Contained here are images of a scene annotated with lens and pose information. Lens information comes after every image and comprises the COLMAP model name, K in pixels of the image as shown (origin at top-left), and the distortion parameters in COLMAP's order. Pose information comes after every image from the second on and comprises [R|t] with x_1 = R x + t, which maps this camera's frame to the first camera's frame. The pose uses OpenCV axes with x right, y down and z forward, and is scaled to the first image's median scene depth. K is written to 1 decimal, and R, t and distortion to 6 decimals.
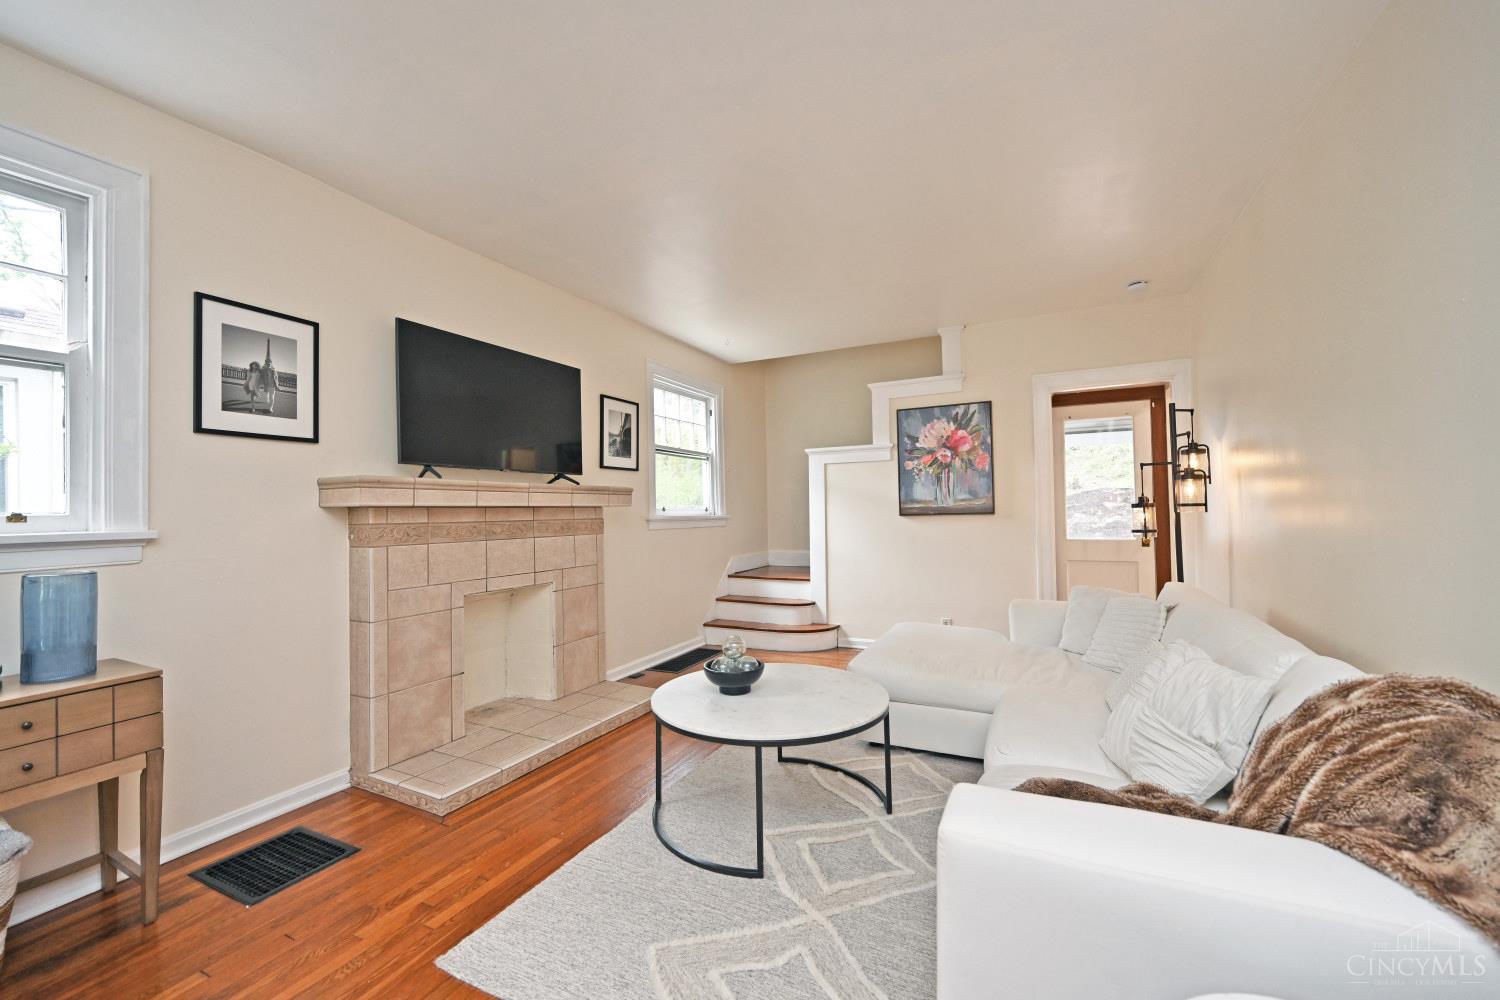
lens RADIAL K [[591.7, 0, 760.3], [0, 591.7, 498.6], [0, 0, 1]] dist [-0.001715, 0.000402]
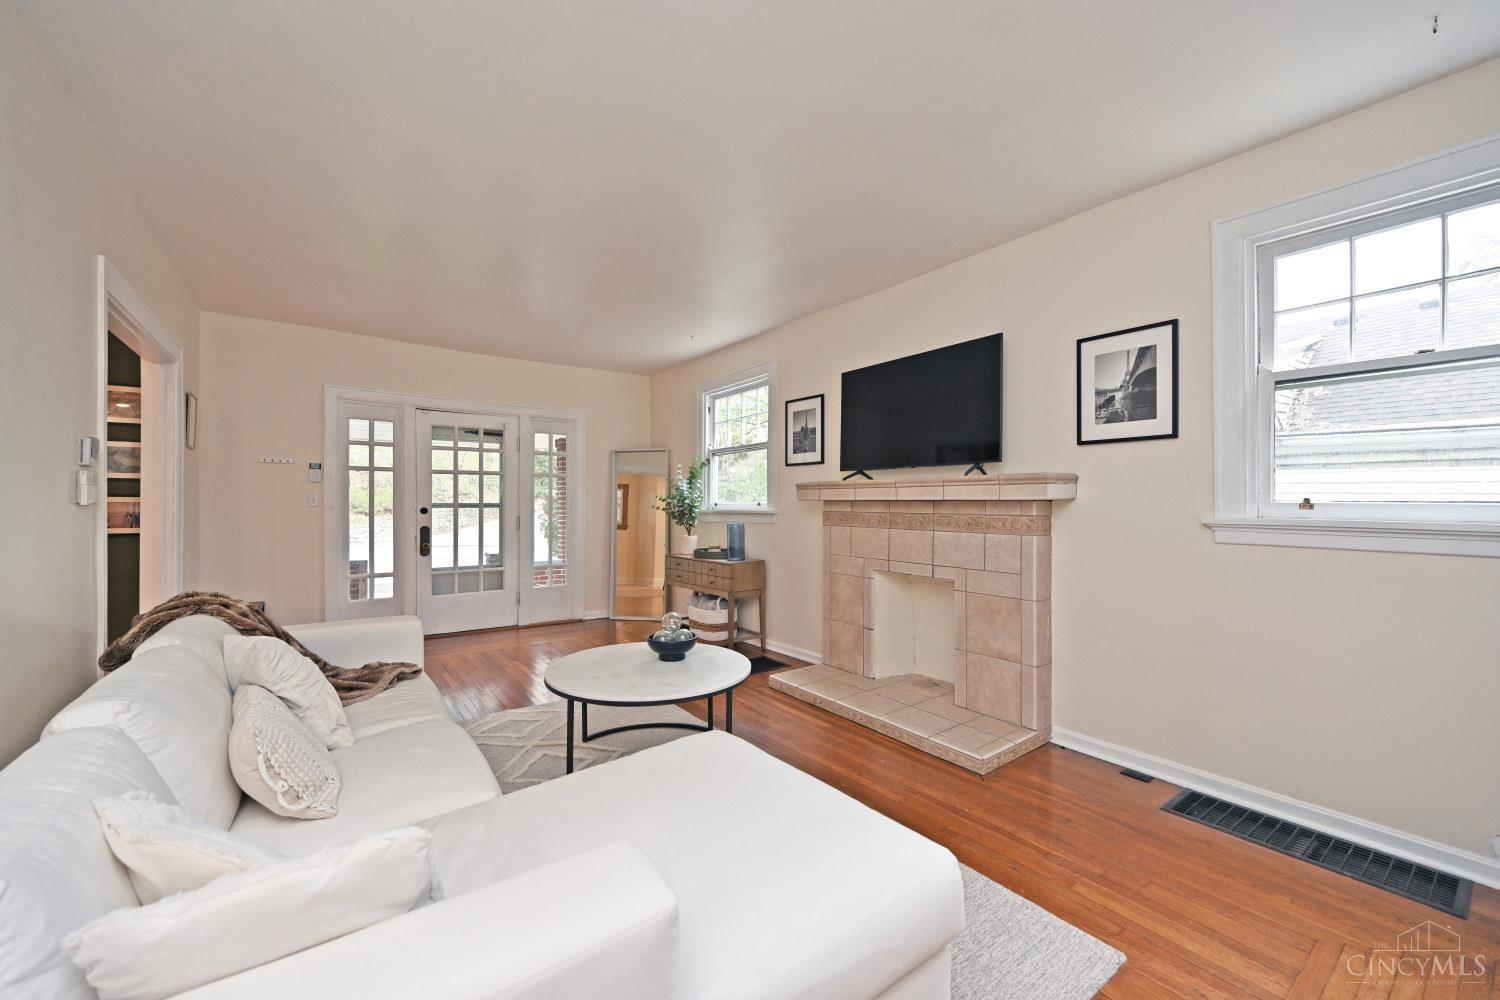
lens RADIAL K [[591.7, 0, 748.0], [0, 591.7, 509.8], [0, 0, 1]] dist [-0.001715, 0.000402]
pose [[-0.467971, 0.018846, -0.883543, 0.604529], [0.017274, 0.999777, 0.012175, 0.011097], [0.883575, -0.009565, -0.468192, 1.097801]]
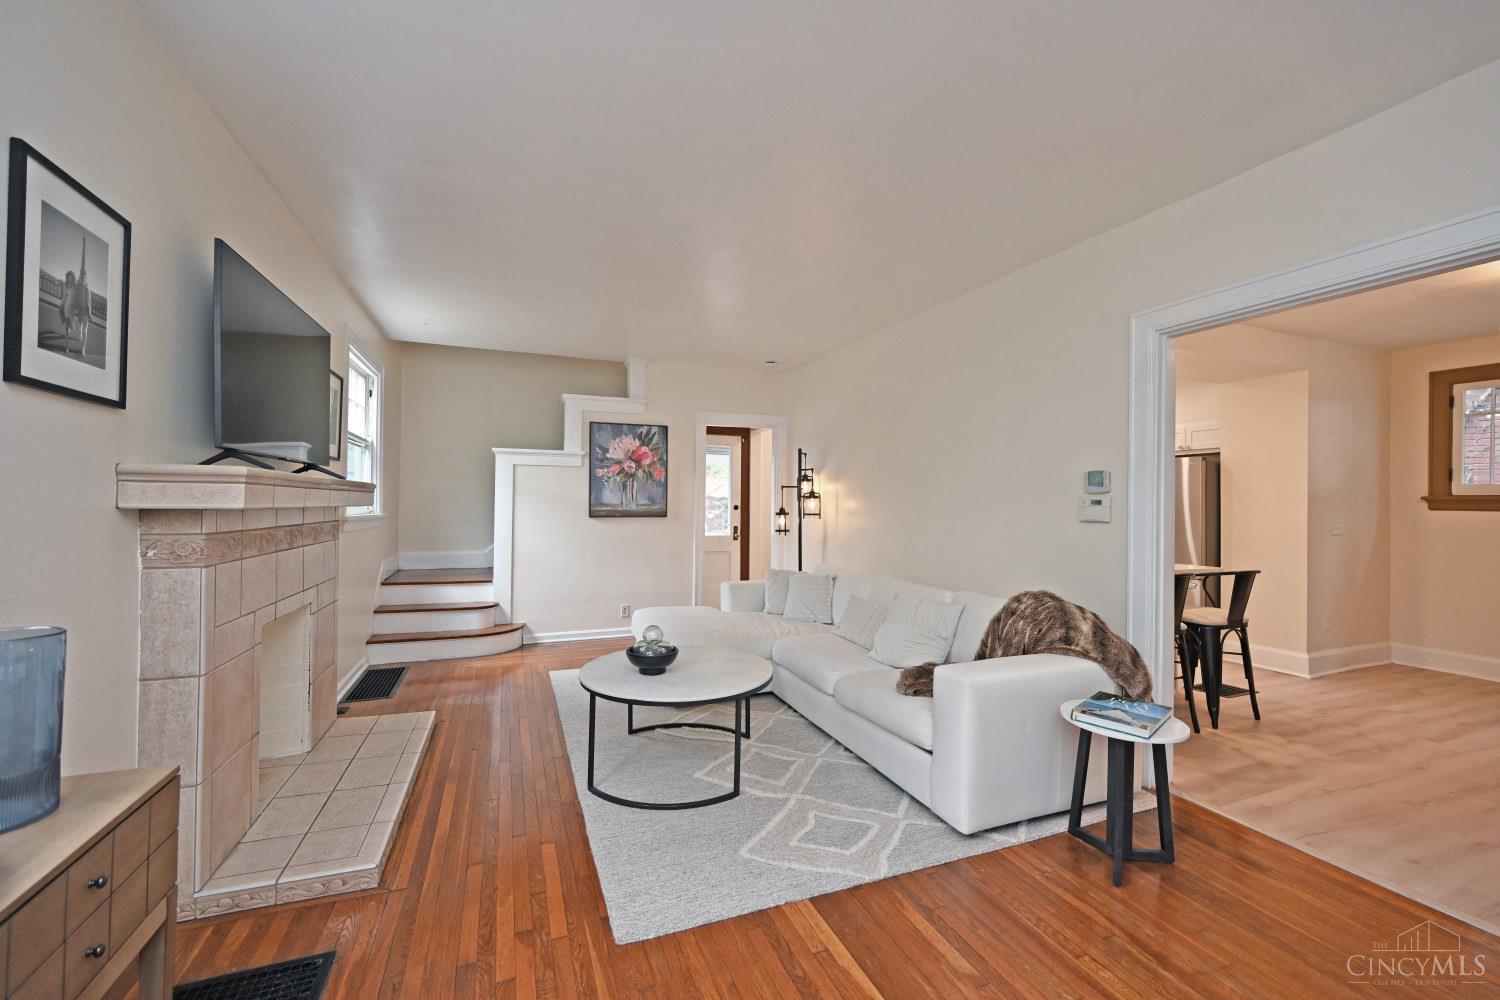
lens RADIAL K [[591.7, 0, 735.1], [0, 591.7, 498.4], [0, 0, 1]] dist [-0.001715, 0.000402]
pose [[0.686619, 0.030410, 0.726381, -0.512778], [-0.036811, 0.999297, -0.007040, -0.011711], [-0.726085, -0.021906, 0.687256, 0.050397]]
